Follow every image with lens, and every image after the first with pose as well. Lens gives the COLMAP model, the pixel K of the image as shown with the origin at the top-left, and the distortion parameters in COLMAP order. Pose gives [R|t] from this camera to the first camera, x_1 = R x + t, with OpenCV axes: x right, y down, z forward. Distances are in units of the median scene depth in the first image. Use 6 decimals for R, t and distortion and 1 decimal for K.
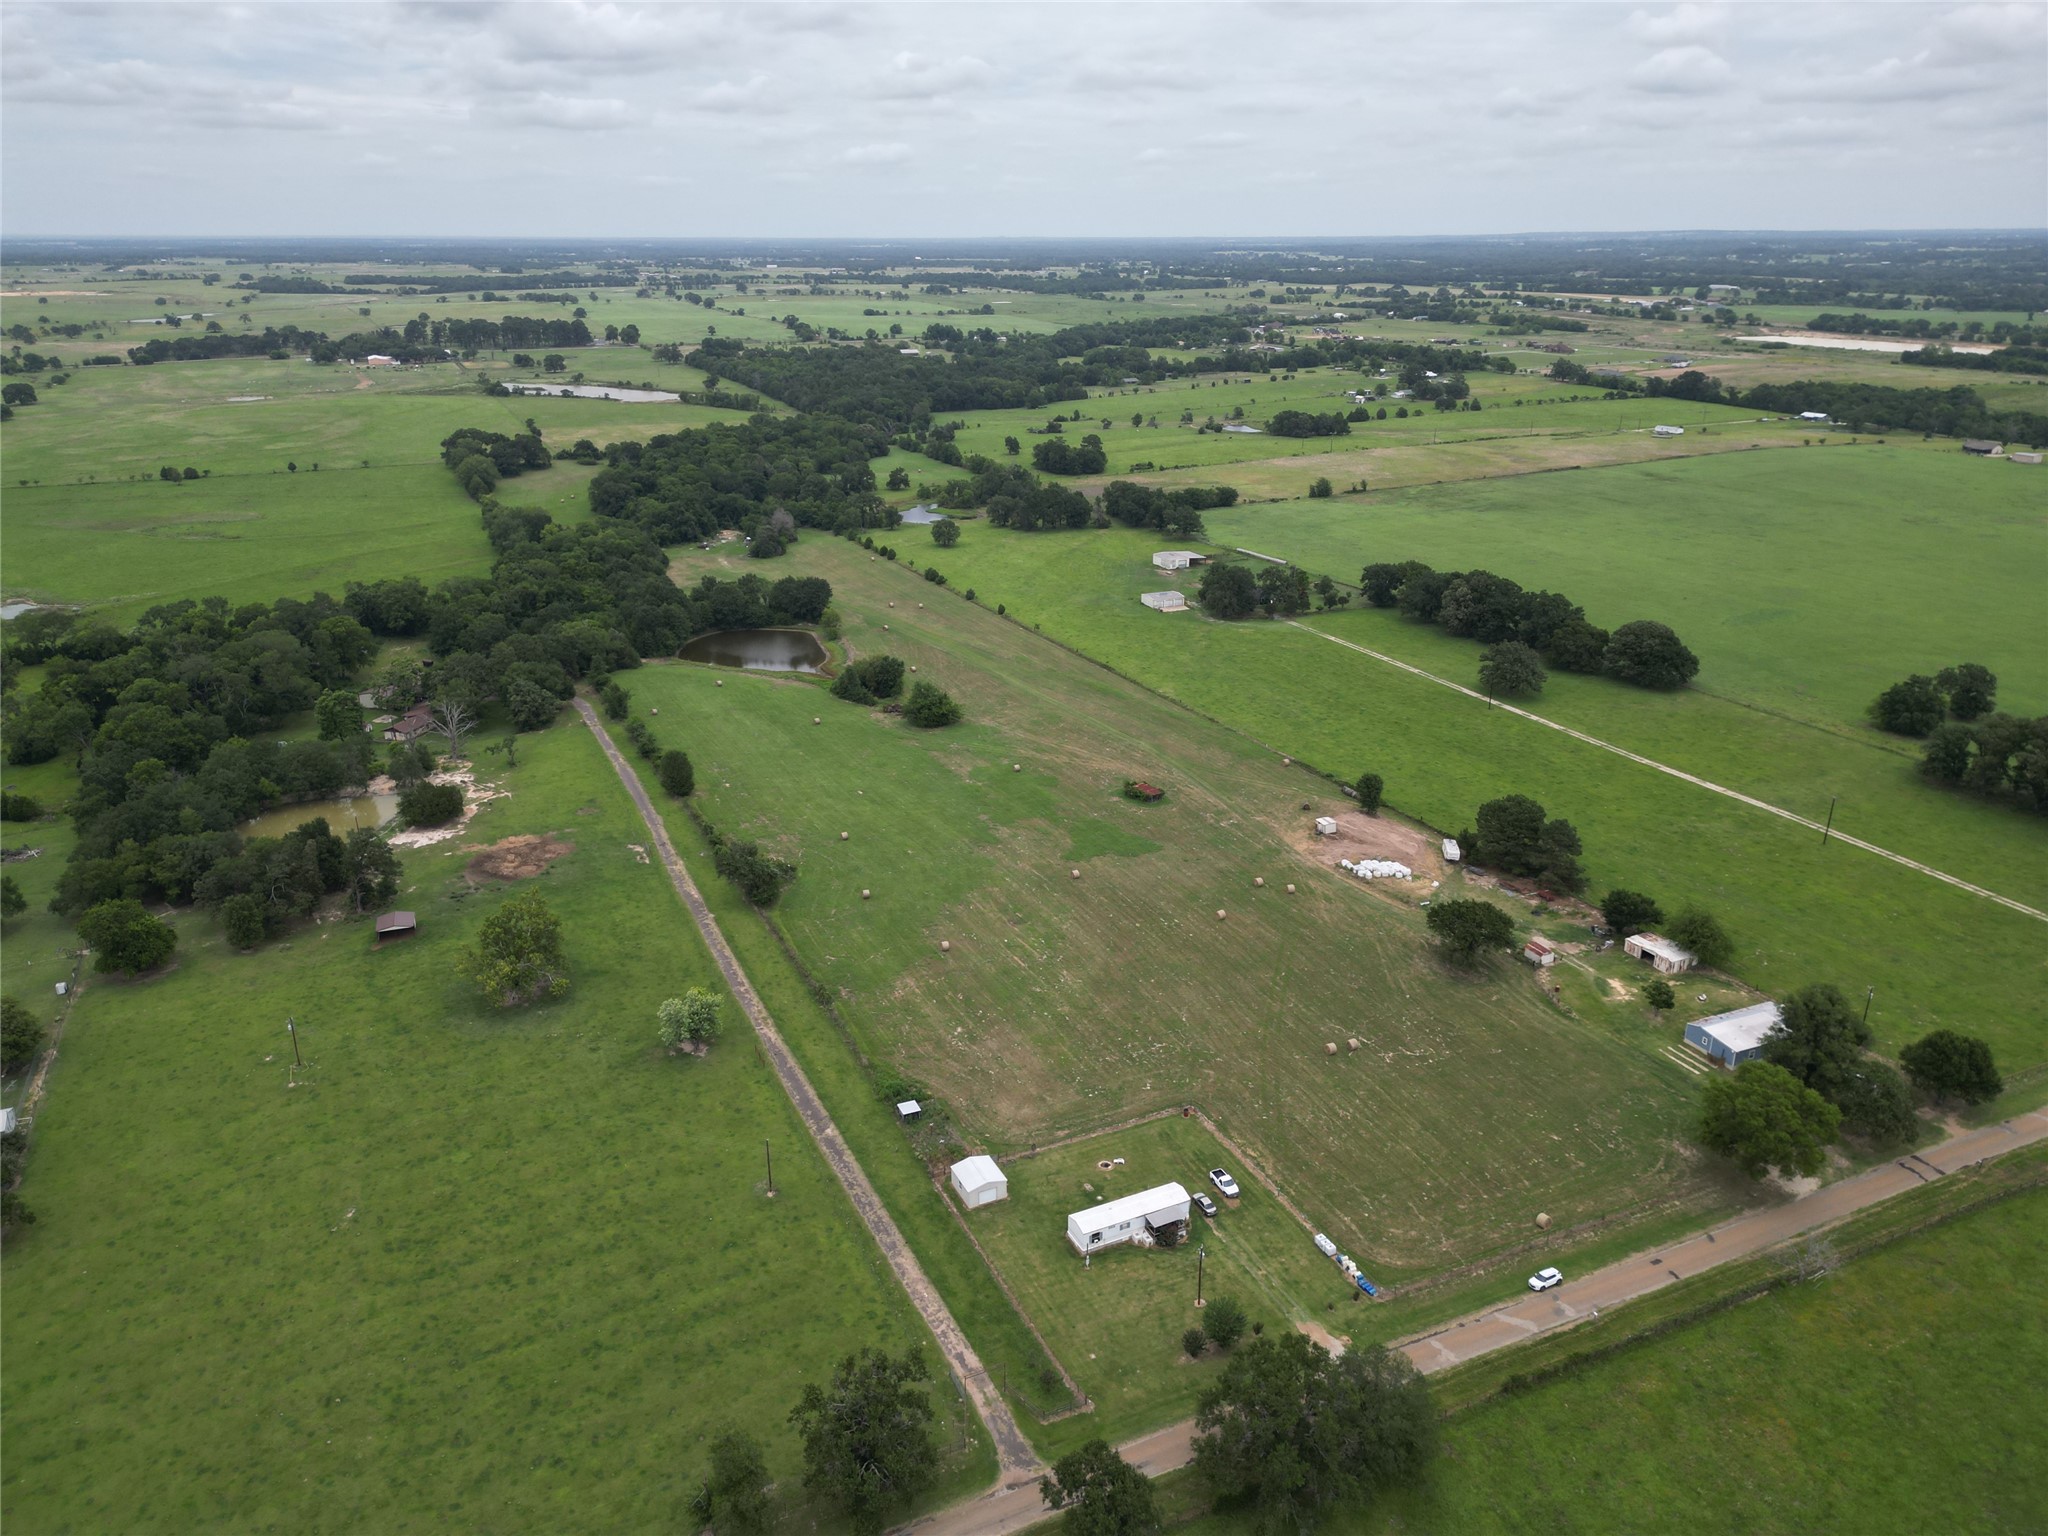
lens RADIAL K [[1434.9, 0, 1018.3], [0, 1434.9, 765.9], [0, 0, 1]] dist [0.071952, -0.066476]
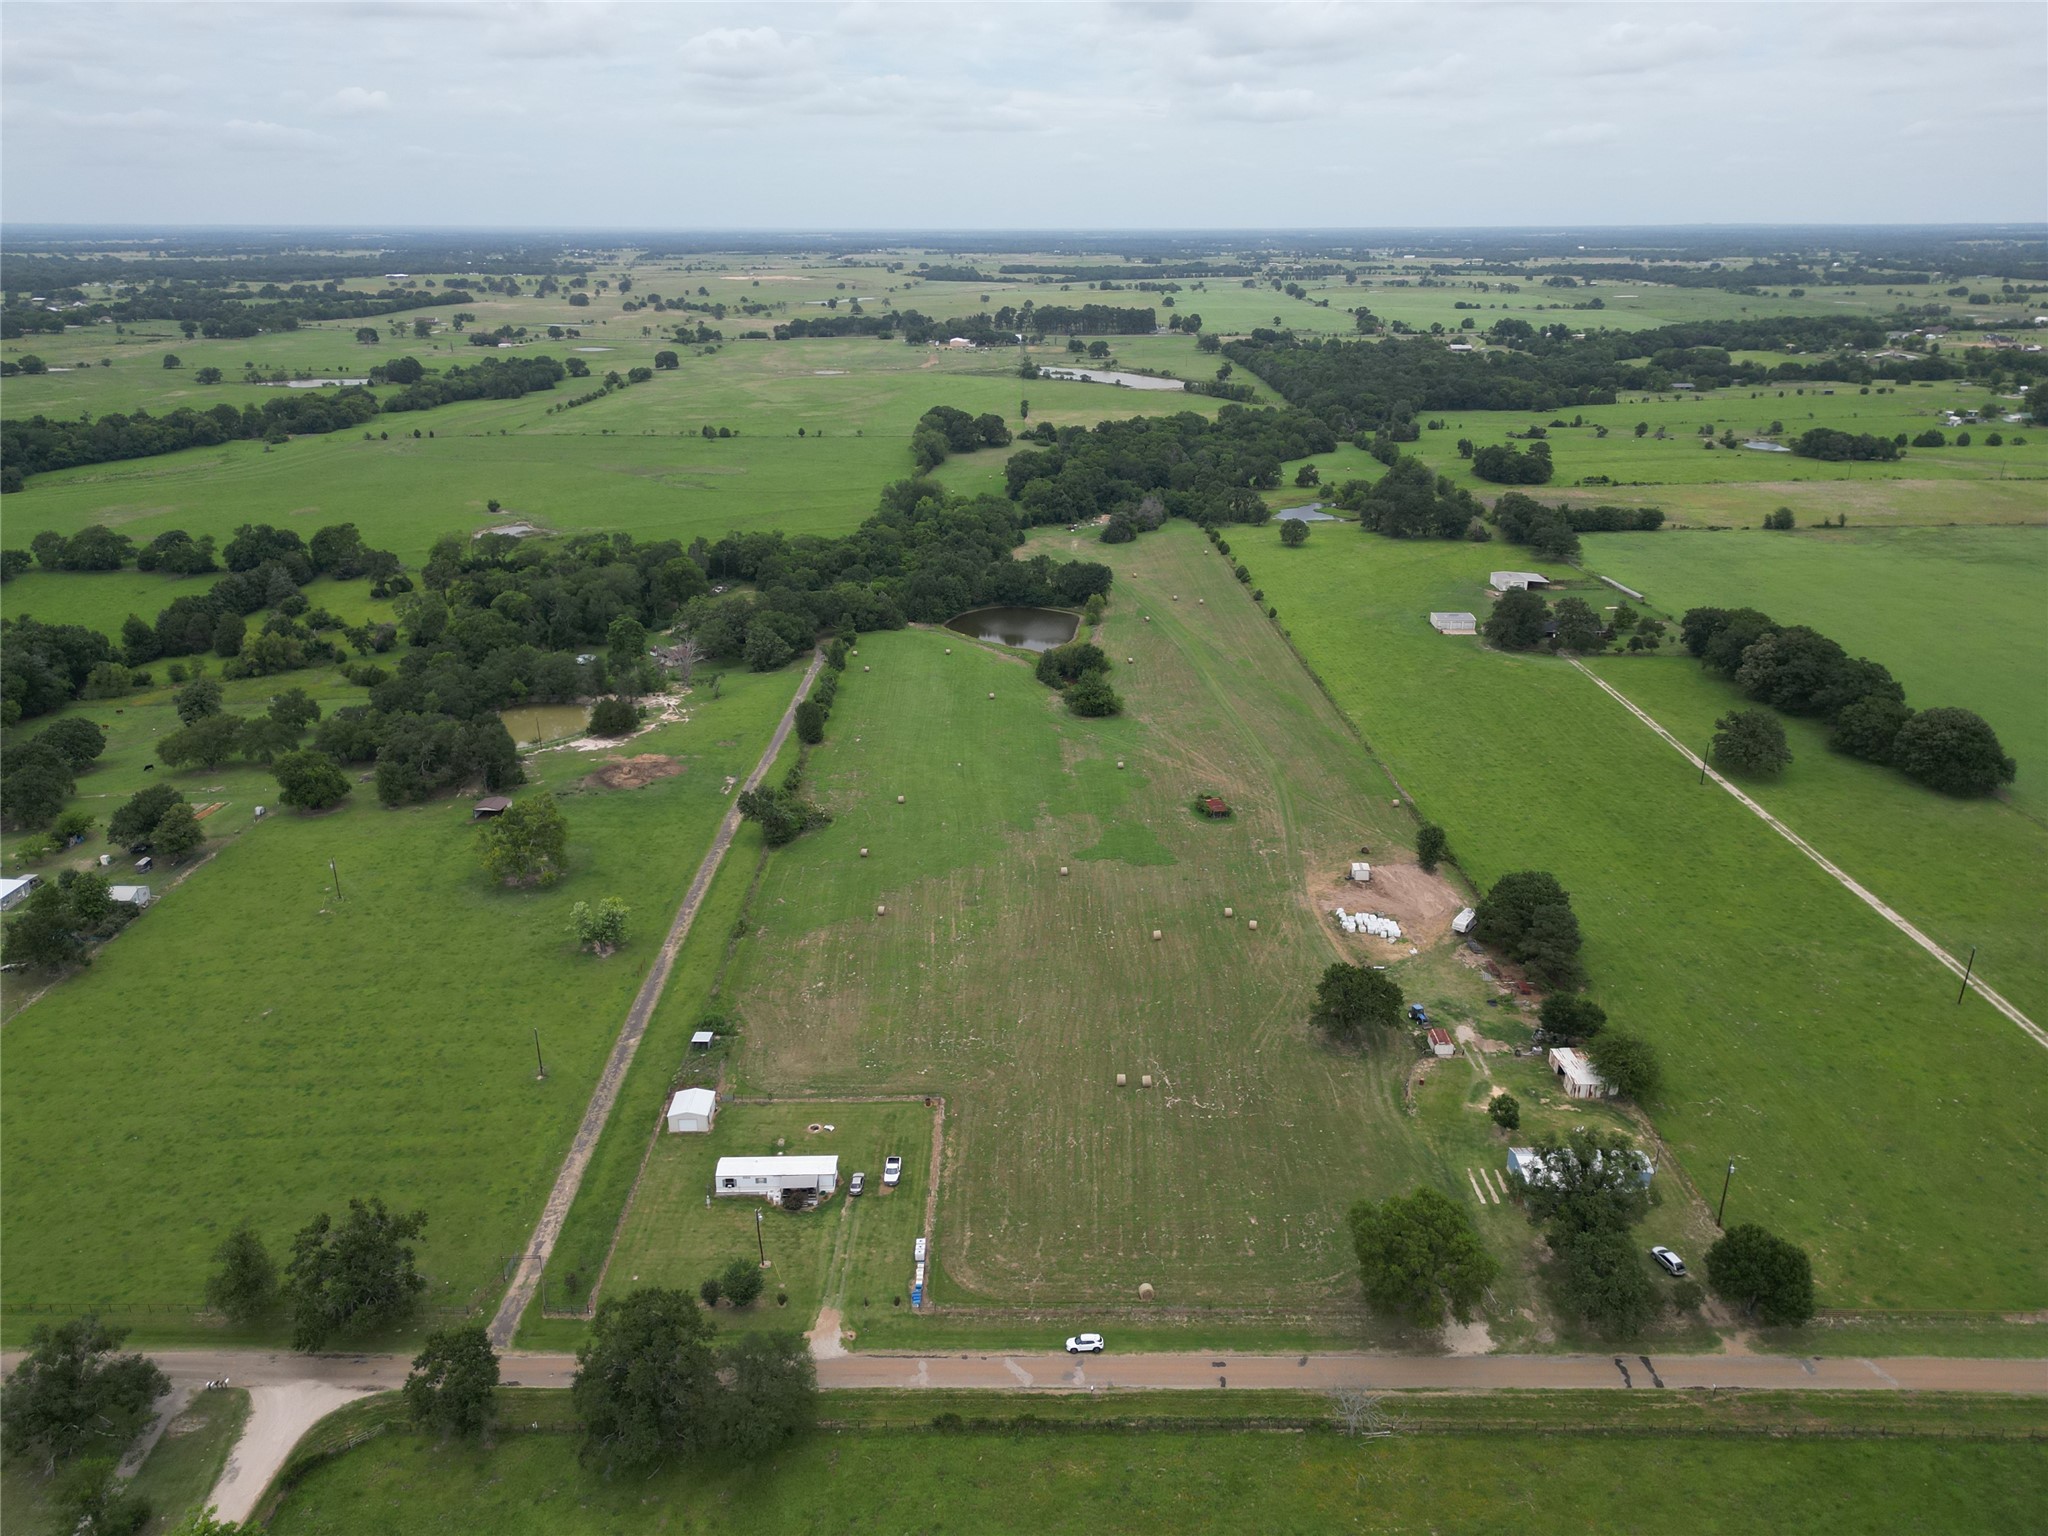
lens RADIAL K [[1429.3, 0, 1018.3], [0, 1429.3, 774.2], [0, 0, 1]] dist [0.075466, -0.069718]
pose [[0.907834, 0.152294, -0.390696, 0.230081], [-0.147569, 0.988147, 0.042286, -0.017033], [0.392505, 0.019266, 0.919548, 0.040069]]
